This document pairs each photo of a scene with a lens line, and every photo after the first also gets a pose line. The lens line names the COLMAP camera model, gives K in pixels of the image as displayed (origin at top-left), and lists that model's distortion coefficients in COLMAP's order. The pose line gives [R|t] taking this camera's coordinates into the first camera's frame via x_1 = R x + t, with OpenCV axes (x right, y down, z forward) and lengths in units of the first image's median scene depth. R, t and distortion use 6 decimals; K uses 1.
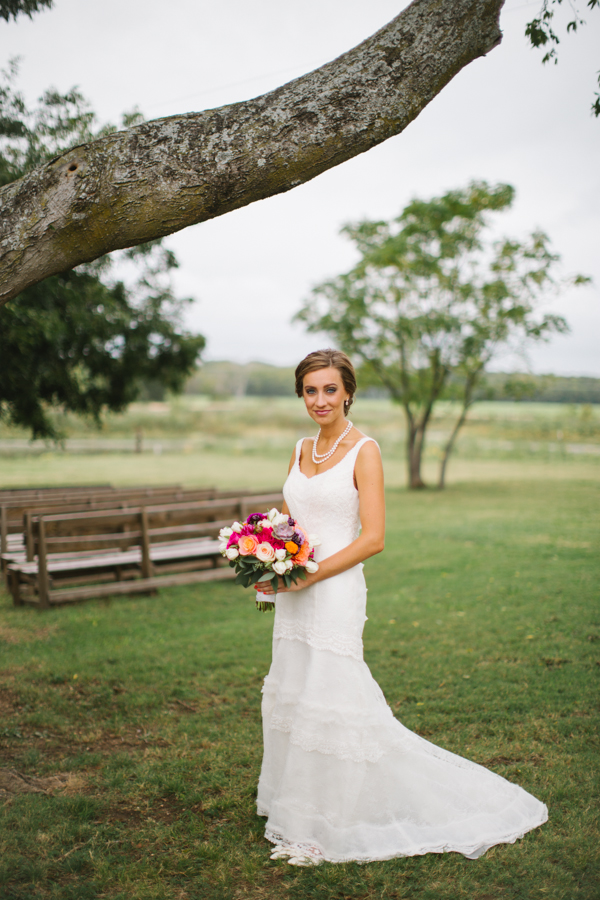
lens RADIAL K [[1293.7, 0, 299.1], [0, 1293.7, 465.0], [0, 0, 1]] dist [-0.184277, 0.338448]
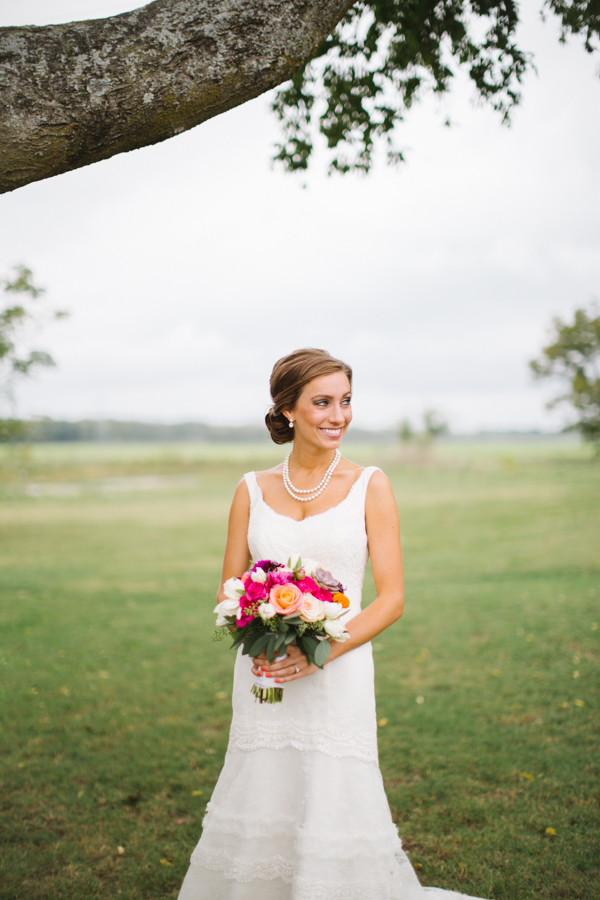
lens RADIAL K [[1293.7, 0, 299.1], [0, 1293.7, 465.0], [0, 0, 1]] dist [-0.184277, 0.338448]
pose [[0.904456, -0.035258, 0.425108, -0.267114], [0.048711, 0.998596, -0.020815, -0.006165], [-0.423777, 0.039533, 0.904903, 0.305900]]
